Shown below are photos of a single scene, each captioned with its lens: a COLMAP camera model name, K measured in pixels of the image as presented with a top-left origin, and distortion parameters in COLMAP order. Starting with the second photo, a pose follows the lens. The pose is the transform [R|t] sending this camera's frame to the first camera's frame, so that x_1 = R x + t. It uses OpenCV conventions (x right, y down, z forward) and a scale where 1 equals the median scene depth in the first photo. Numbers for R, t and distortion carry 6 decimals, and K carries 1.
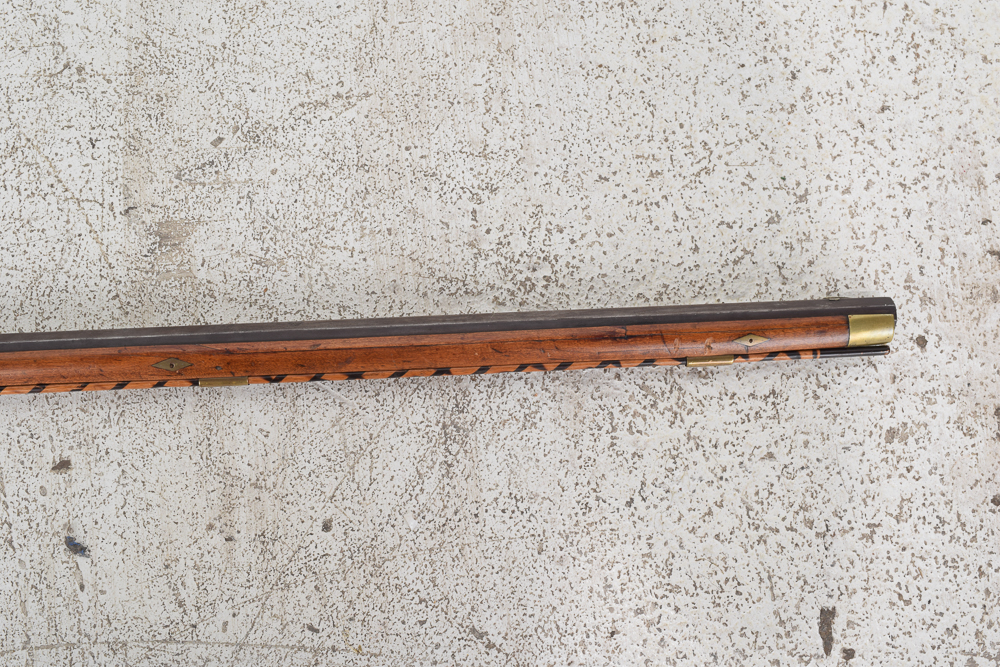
lens RADIAL K [[1097.3, 0, 499.3], [0, 1097.3, 327.4], [0, 0, 1]] dist [-0.063410, 0.000000]
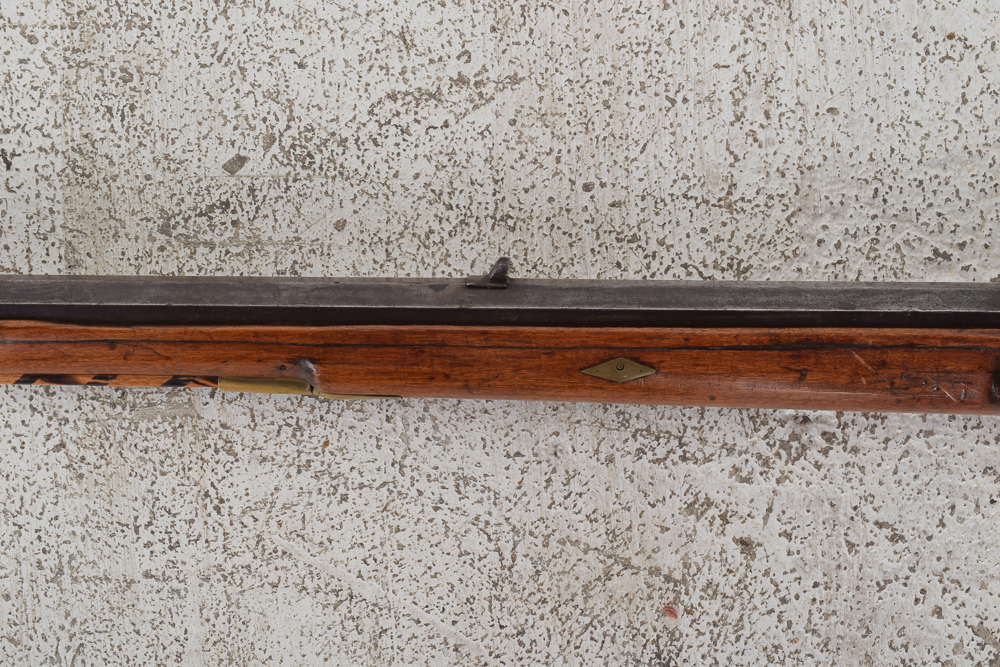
lens RADIAL K [[1121.1, 0, 507.4], [0, 1121.1, 332.0], [0, 0, 1]] dist [-0.061813, 0.000000]
pose [[0.998941, 0.040401, -0.022021, -0.108876], [-0.035103, 0.978560, 0.202950, -0.205457], [0.029749, -0.201962, 0.978941, 0.448236]]
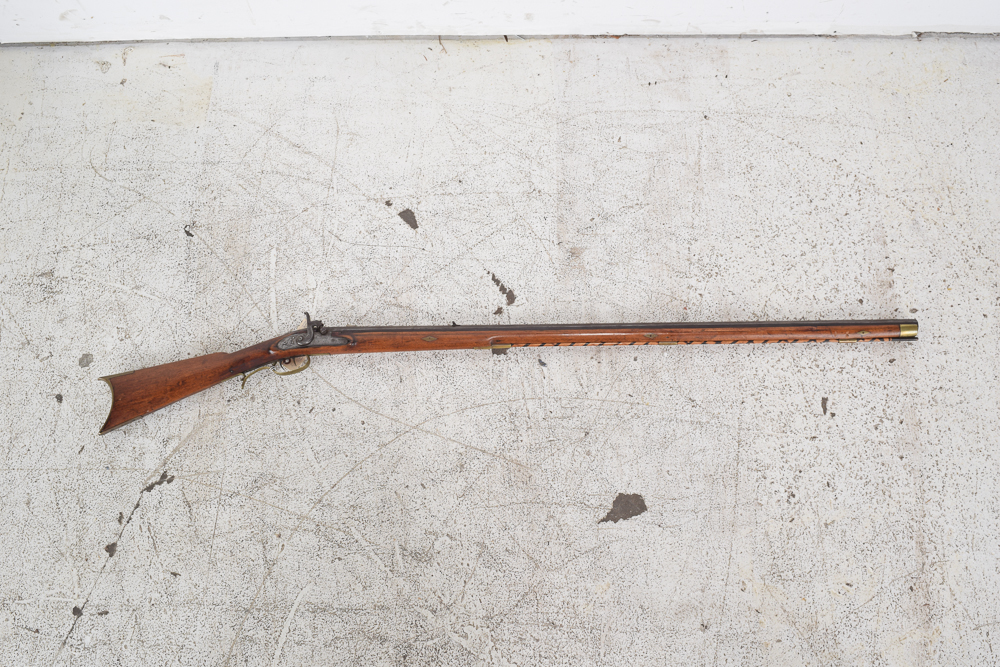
lens RADIAL K [[1024.6, 0, 495.0], [0, 1024.6, 330.4], [0, 0, 1]] dist [-0.066336, 0.000000]
pose [[0.997679, 0.028916, -0.061649, -0.333049], [-0.036962, 0.990337, -0.133665, 0.439617], [0.057188, 0.135633, 0.989107, -1.443874]]
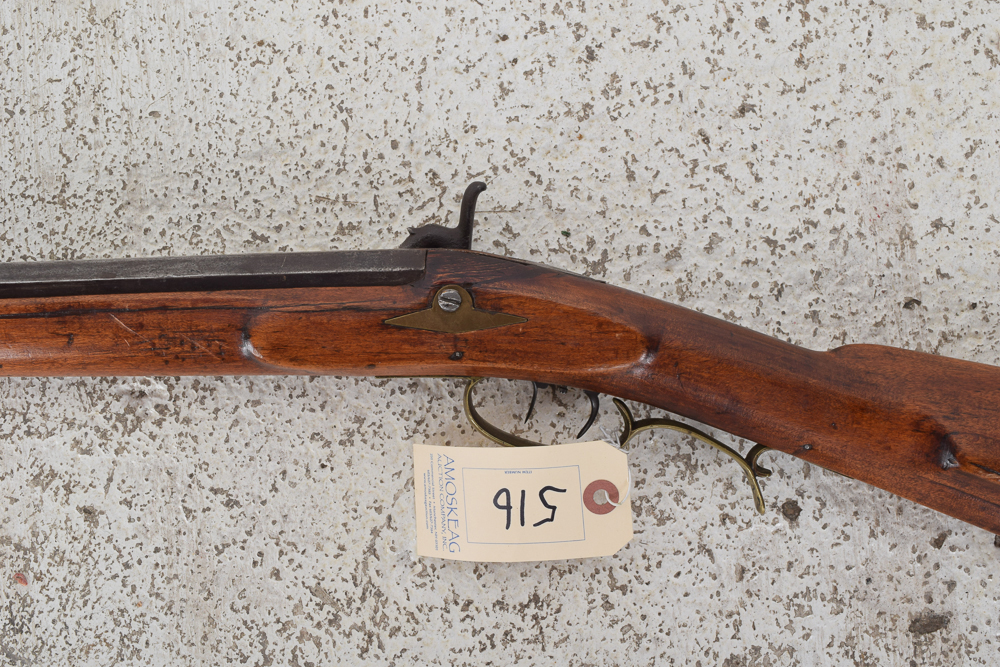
lens RADIAL K [[1097.3, 0, 498.4], [0, 1097.3, 326.9], [0, 0, 1]] dist [-0.063410, 0.000000]
pose [[0.999815, -0.001732, -0.019138, 0.239468], [0.003464, 0.995860, 0.090836, -0.142792], [0.018901, -0.090886, 0.995682, 0.409143]]
